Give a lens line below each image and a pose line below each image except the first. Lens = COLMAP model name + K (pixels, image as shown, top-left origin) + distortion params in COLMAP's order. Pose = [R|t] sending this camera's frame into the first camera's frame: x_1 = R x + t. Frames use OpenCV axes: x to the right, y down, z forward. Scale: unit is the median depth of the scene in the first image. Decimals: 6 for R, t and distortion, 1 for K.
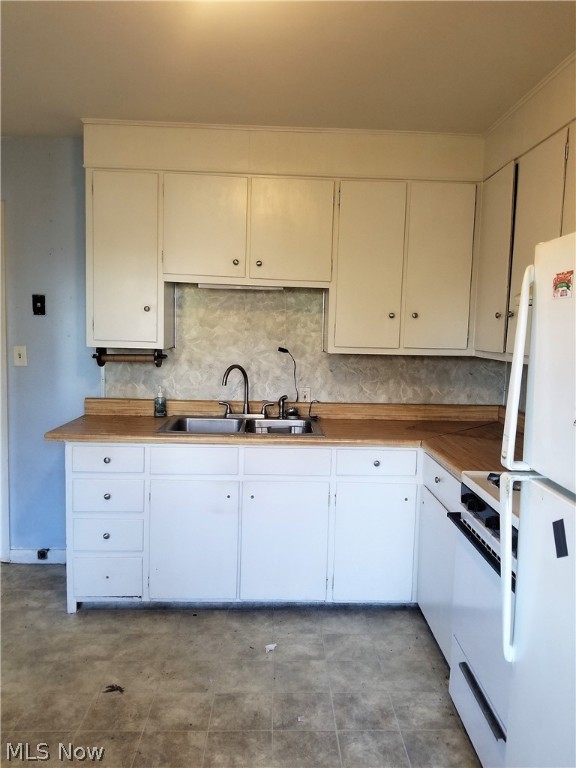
lens RADIAL K [[595.1, 0, 298.4], [0, 595.1, 383.3], [0, 0, 1]] dist [0.079050, -0.106305]
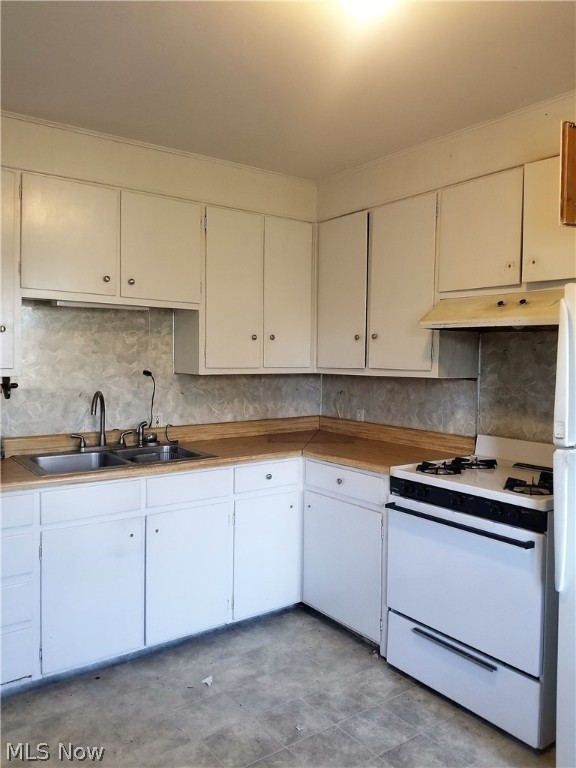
lens RADIAL K [[595.1, 0, 298.4], [0, 595.1, 383.3], [0, 0, 1]] dist [0.079050, -0.106305]
pose [[0.830687, -0.043132, 0.555066, -0.348857], [0.065294, 0.997662, -0.020191, -0.004895], [-0.552898, 0.053015, 0.831561, 0.075279]]
